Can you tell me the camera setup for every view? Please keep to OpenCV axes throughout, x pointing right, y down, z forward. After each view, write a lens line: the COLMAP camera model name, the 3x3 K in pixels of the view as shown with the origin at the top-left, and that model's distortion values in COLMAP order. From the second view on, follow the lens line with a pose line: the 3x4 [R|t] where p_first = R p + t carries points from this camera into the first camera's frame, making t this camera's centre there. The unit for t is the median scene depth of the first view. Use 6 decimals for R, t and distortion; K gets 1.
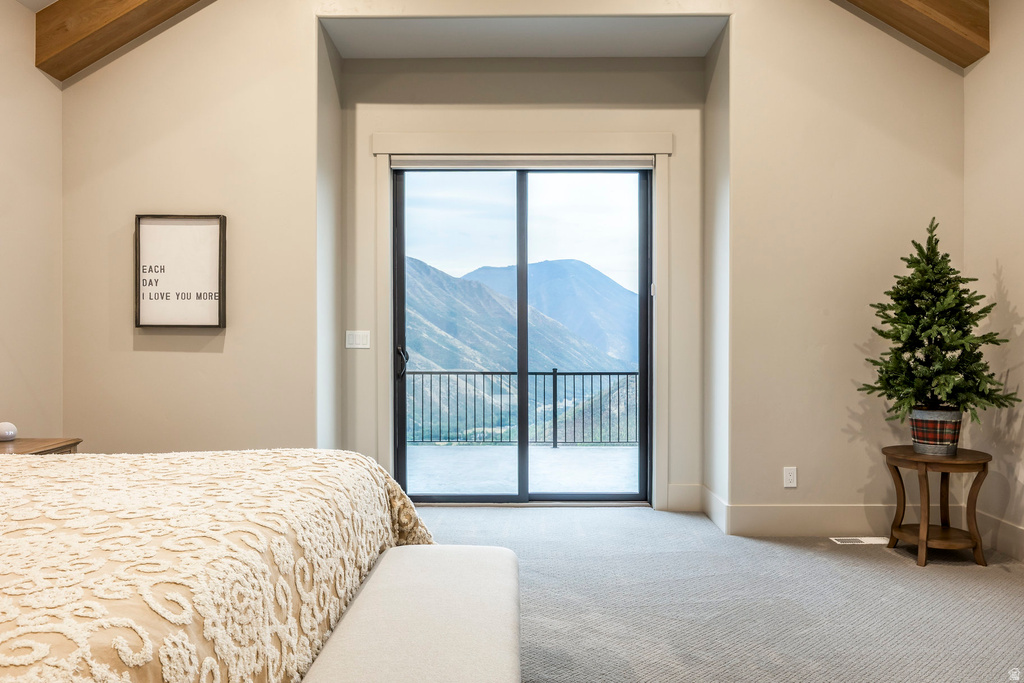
lens RADIAL K [[748.4, 0, 513.3], [0, 748.4, 333.3], [0, 0, 1]] dist [-0.009004, -0.010842]
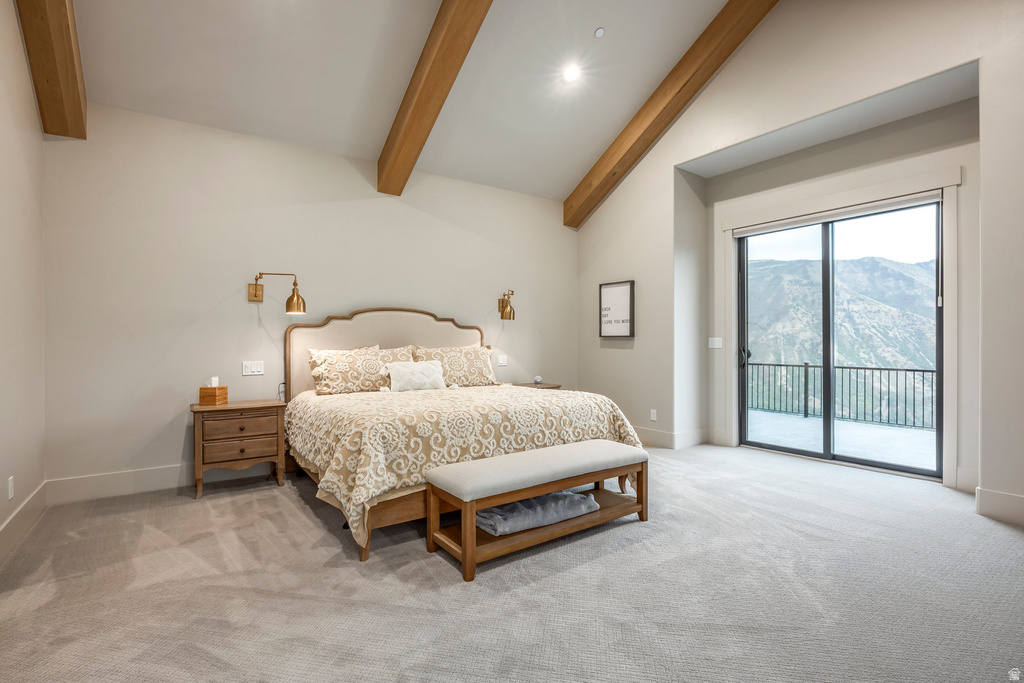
lens RADIAL K [[480.3, 0, 501.7], [0, 480.3, 337.8], [0, 0, 1]] dist [-0.028740, 0.001671]
pose [[0.558519, -0.006687, -0.829465, 0.422313], [0.004939, 0.999977, -0.004736, -0.000357], [0.829477, -0.001451, 0.558539, -0.000769]]
